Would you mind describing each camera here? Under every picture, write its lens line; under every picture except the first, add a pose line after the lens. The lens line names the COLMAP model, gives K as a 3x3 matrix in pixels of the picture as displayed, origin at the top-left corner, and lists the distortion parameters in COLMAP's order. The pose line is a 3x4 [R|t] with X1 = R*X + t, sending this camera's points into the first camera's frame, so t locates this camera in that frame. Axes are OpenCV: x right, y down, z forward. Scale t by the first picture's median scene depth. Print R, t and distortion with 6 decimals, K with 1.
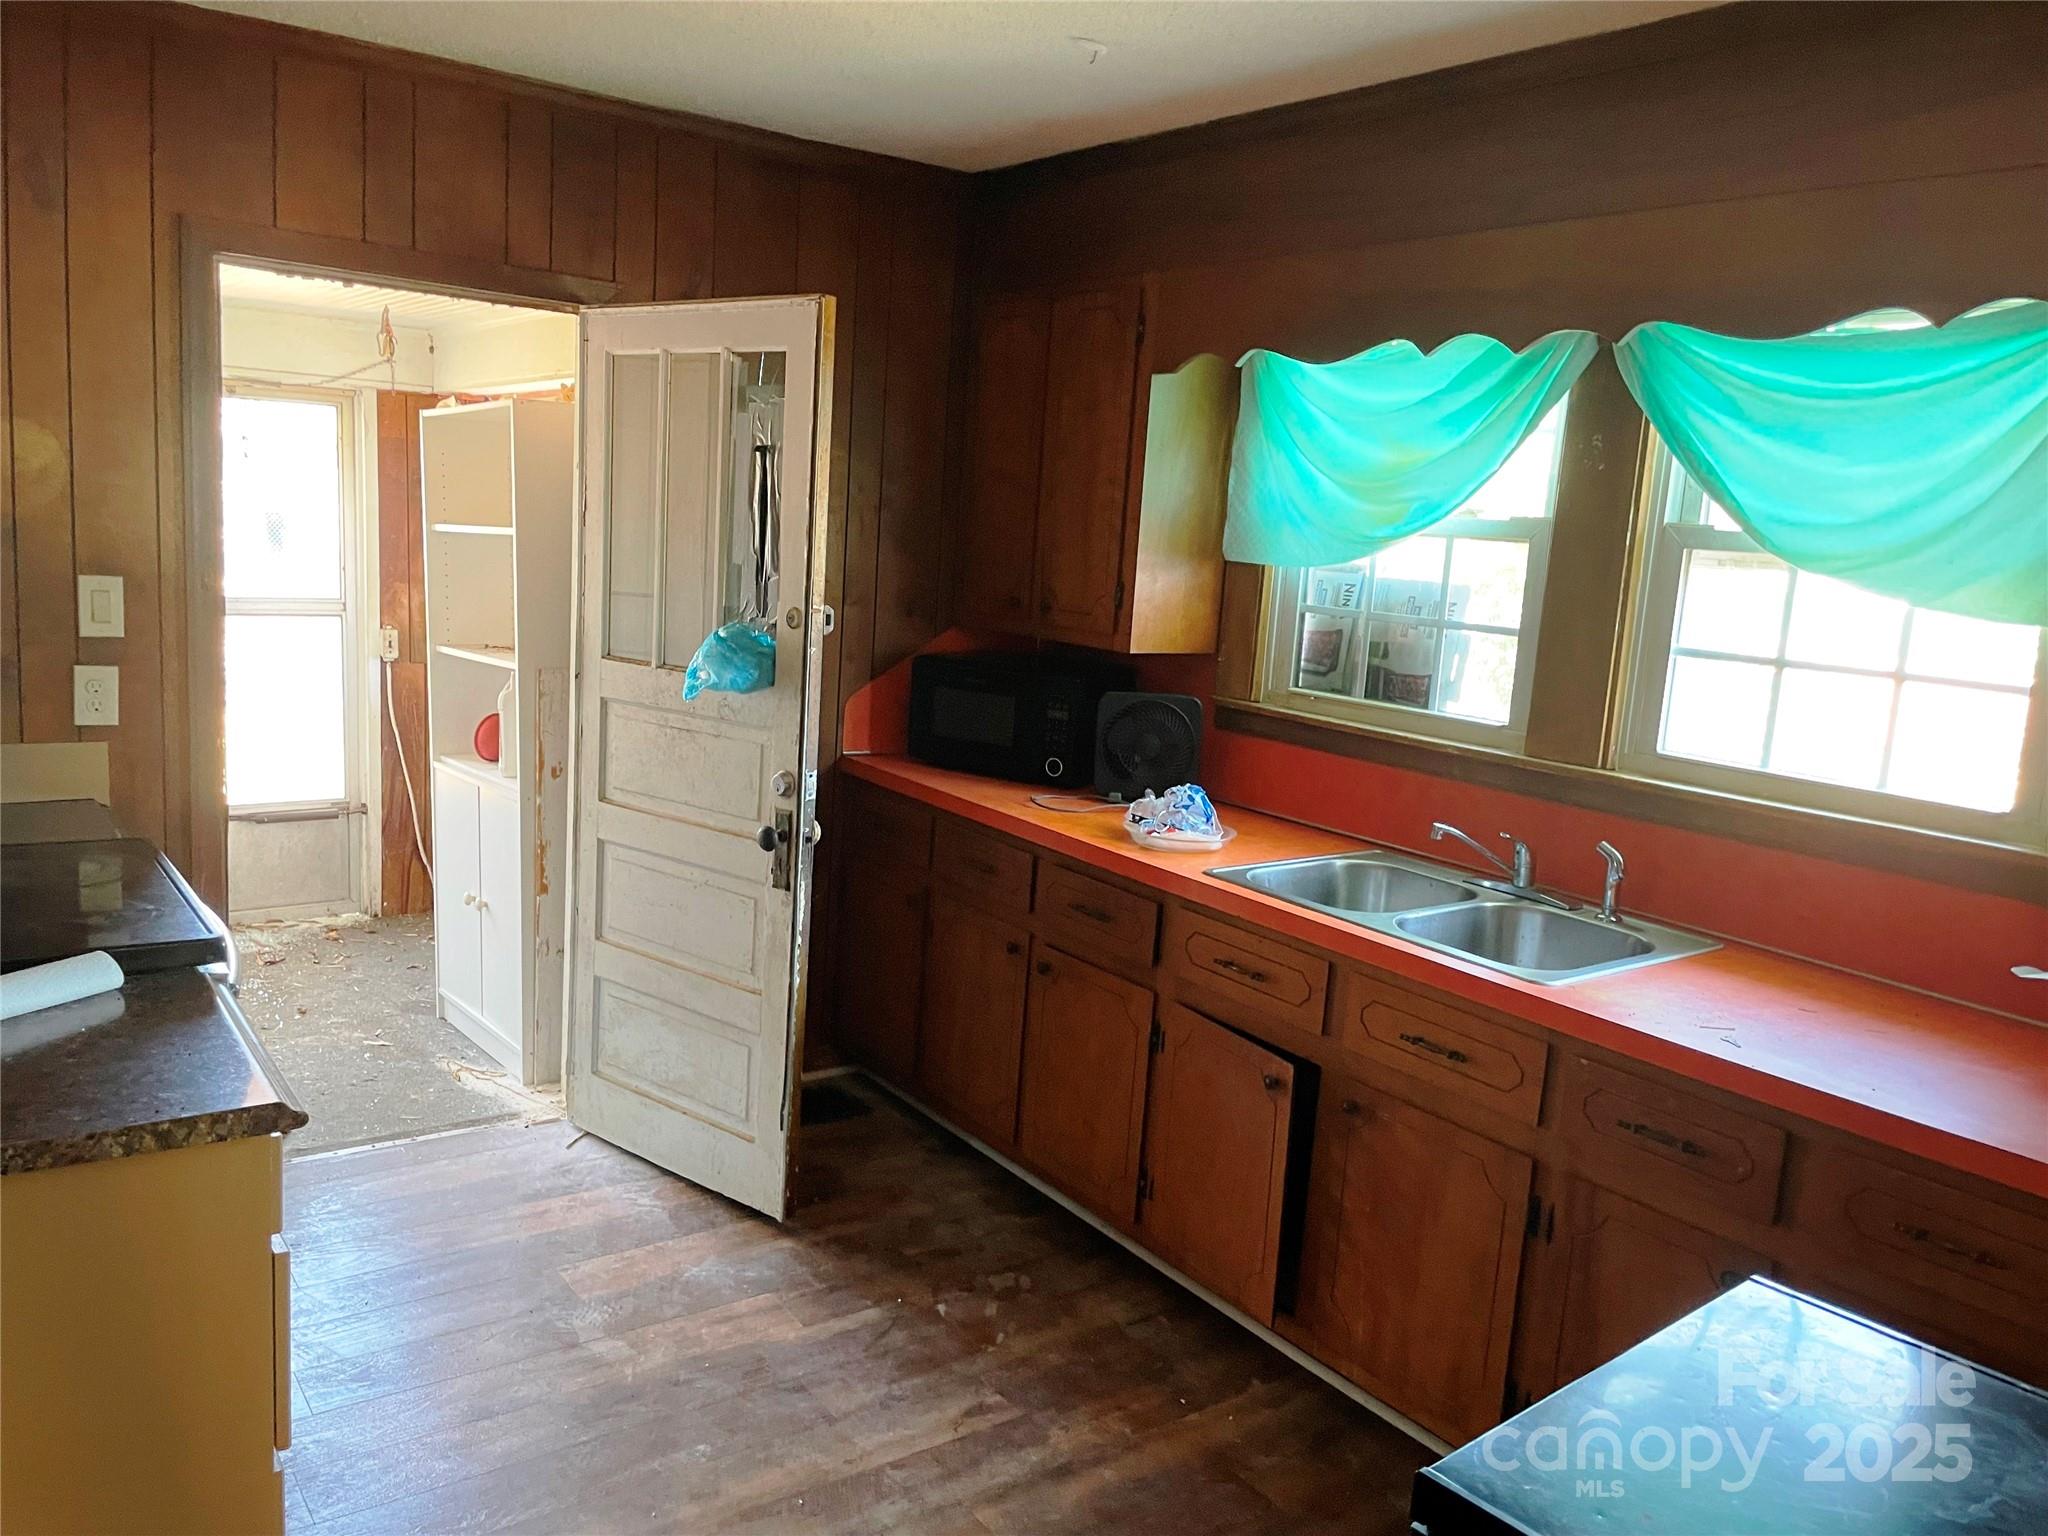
lens RADIAL K [[1552.5, 0, 1022.1], [0, 1552.5, 774.6], [0, 0, 1]] dist [0.044337, -0.036649]
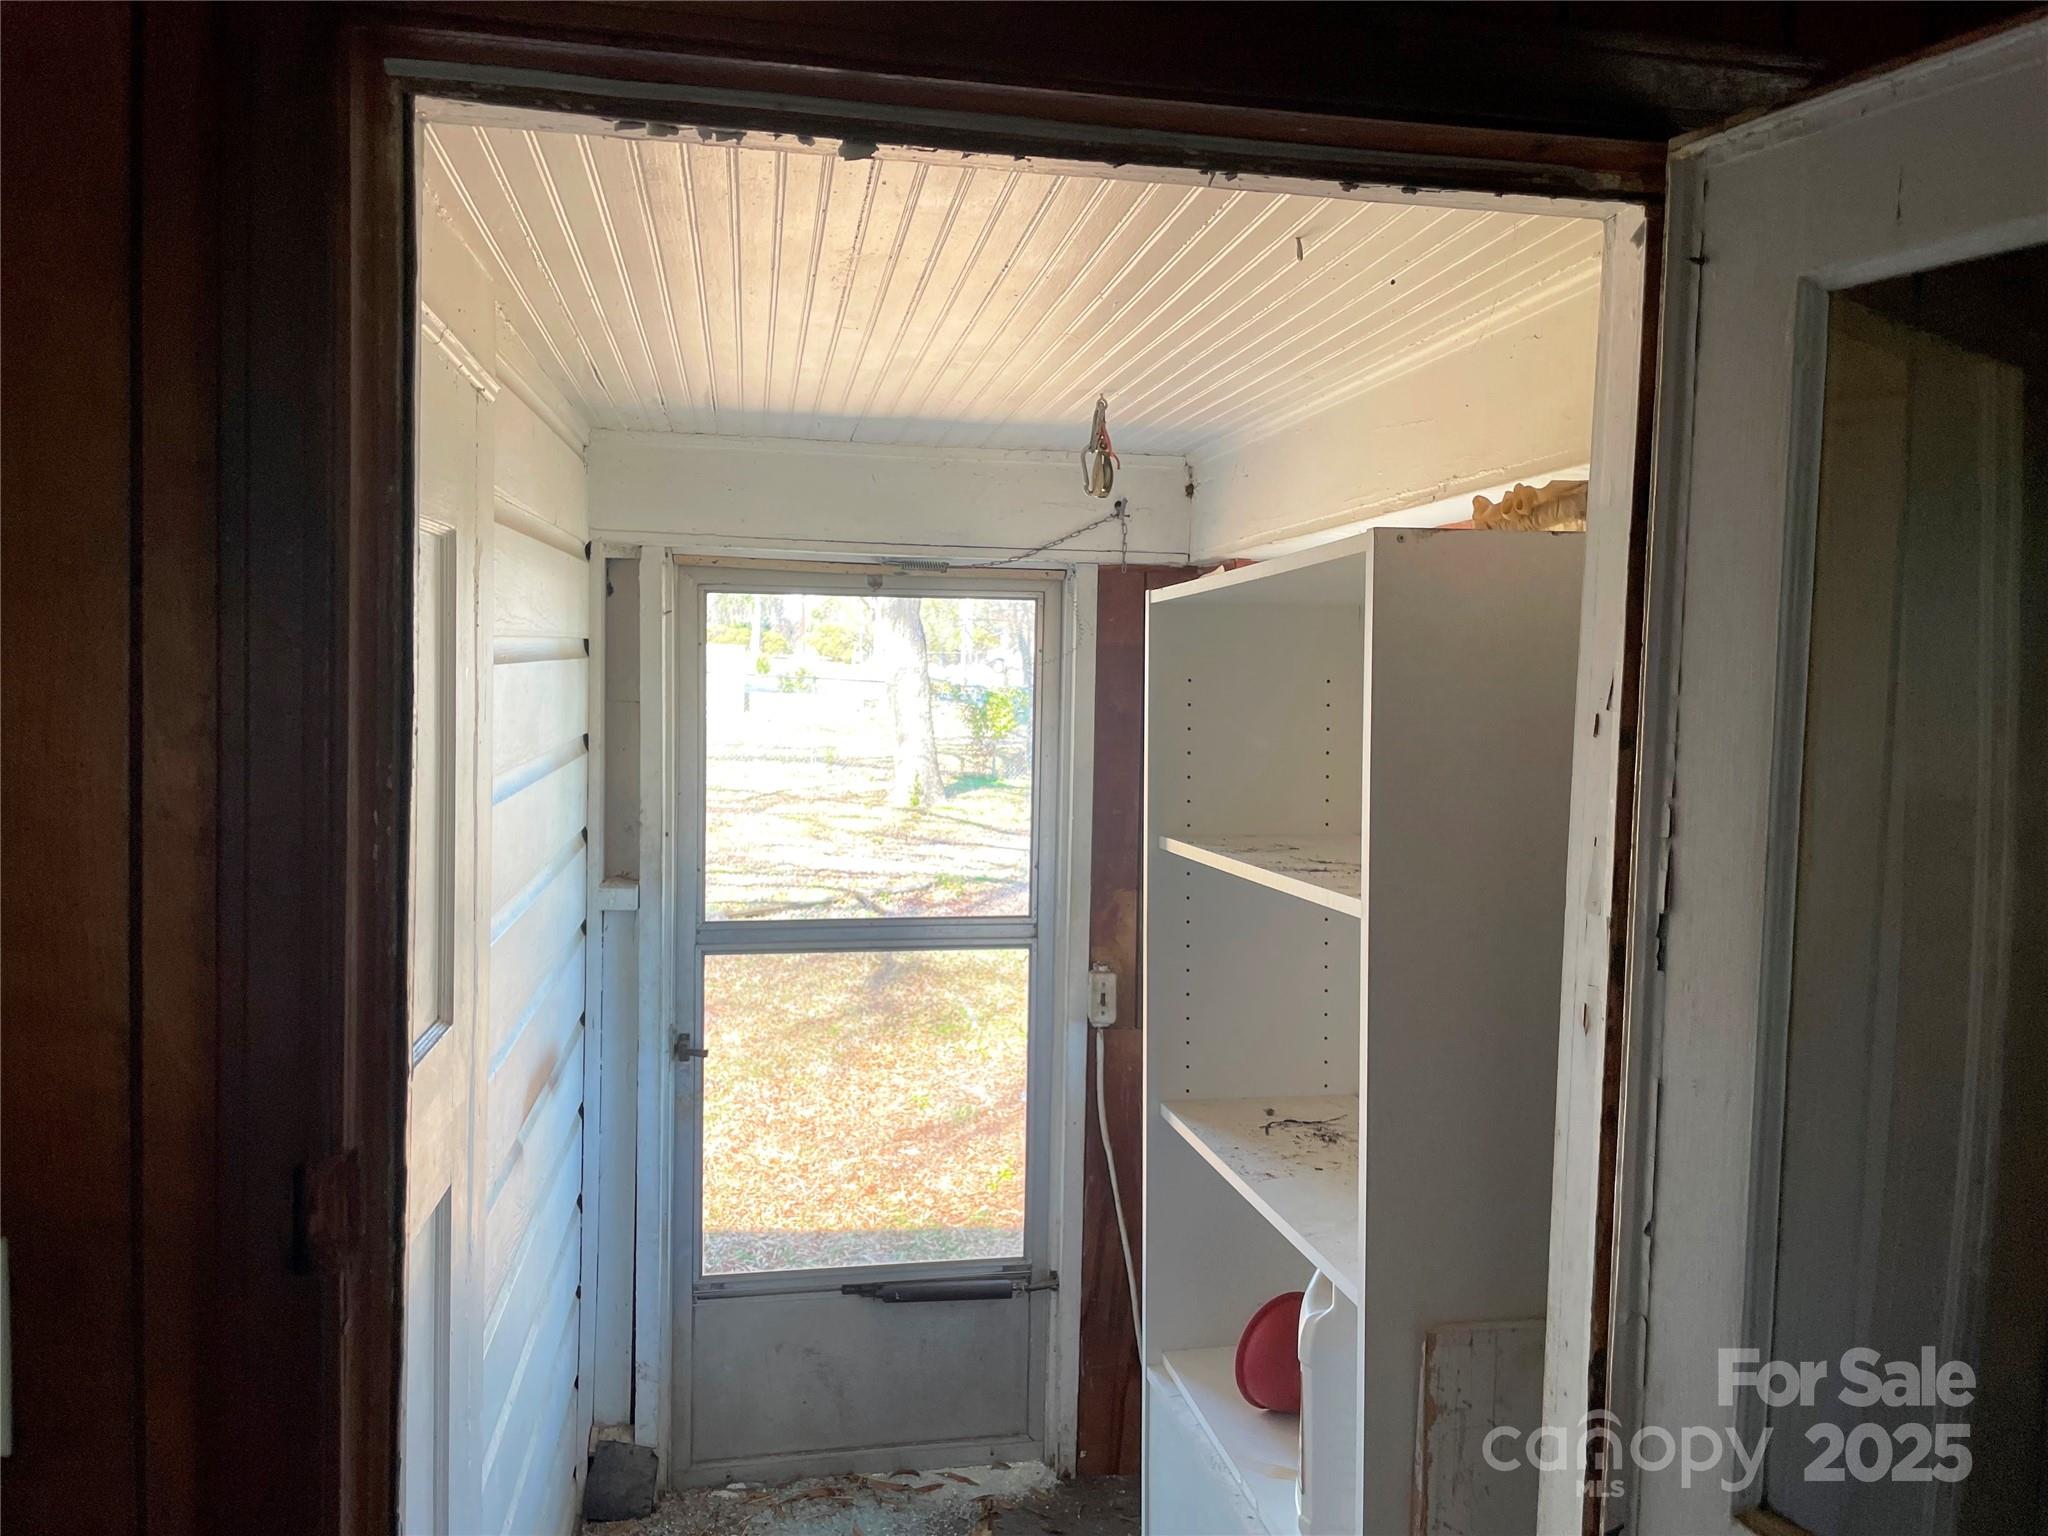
lens RADIAL K [[1552.5, 0, 1022.8], [0, 1552.5, 766.9], [0, 0, 1]] dist [0.044337, -0.036649]
pose [[0.888584, -0.009093, -0.458623, -0.172084], [-0.044696, 0.993330, -0.106293, -0.108451], [0.456531, 0.114948, 0.882251, 0.483642]]
